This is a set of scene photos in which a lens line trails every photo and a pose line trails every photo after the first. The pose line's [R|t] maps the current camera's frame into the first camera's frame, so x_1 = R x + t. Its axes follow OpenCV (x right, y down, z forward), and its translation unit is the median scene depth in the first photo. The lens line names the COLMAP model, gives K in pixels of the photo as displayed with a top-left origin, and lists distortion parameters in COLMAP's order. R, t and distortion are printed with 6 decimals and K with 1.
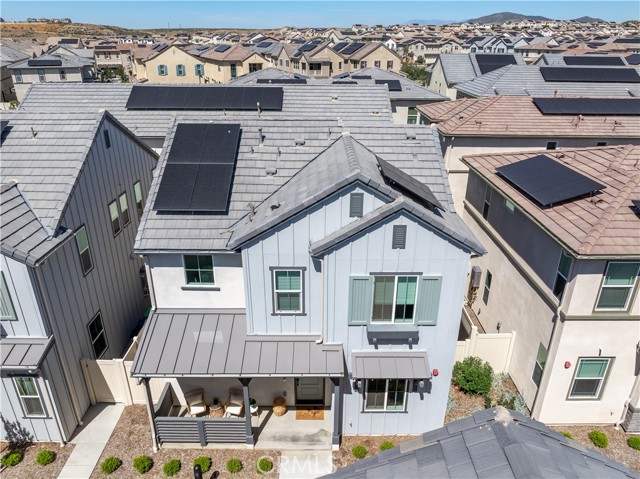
lens RADIAL K [[453.2, 0, 314.4], [0, 453.2, 238.2], [0, 0, 1]] dist [-0.024274, 0.001703]
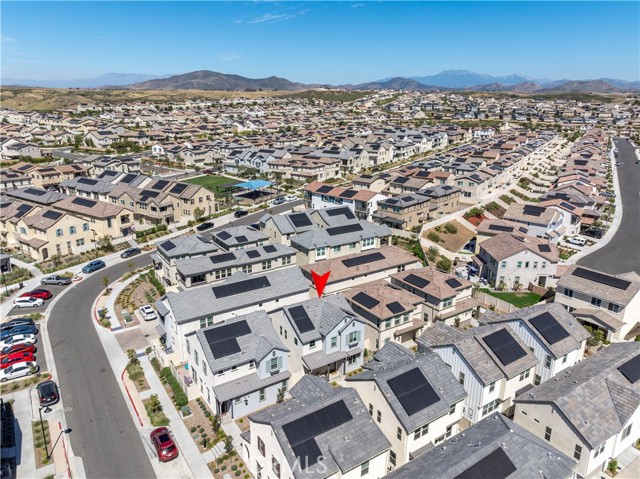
lens RADIAL K [[453.2, 0, 314.4], [0, 453.2, 238.2], [0, 0, 1]] dist [-0.024274, 0.001703]
pose [[0.836749, -0.164210, 0.522385, -0.431962], [0.225591, 0.972634, -0.055605, -0.123096], [-0.498959, 0.164373, 0.850895, -0.528220]]
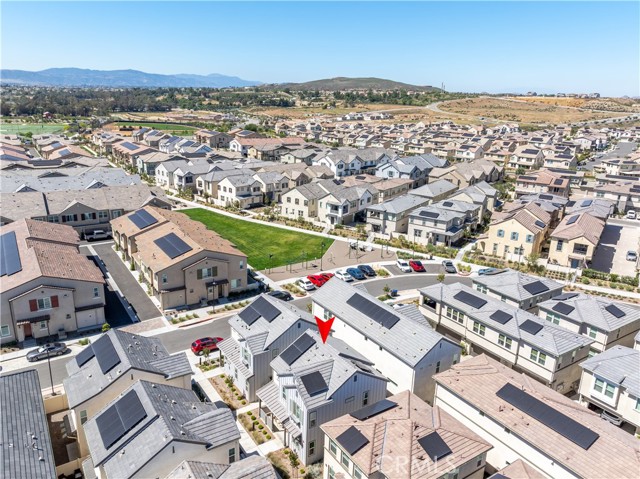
lens RADIAL K [[453.2, 0, 314.4], [0, 453.2, 238.2], [0, 0, 1]] dist [-0.024274, 0.001703]
pose [[0.543441, 0.246131, -0.802553, 0.474897], [-0.362027, 0.931289, 0.040469, -0.227988], [0.757370, 0.268553, 0.595206, -0.232395]]
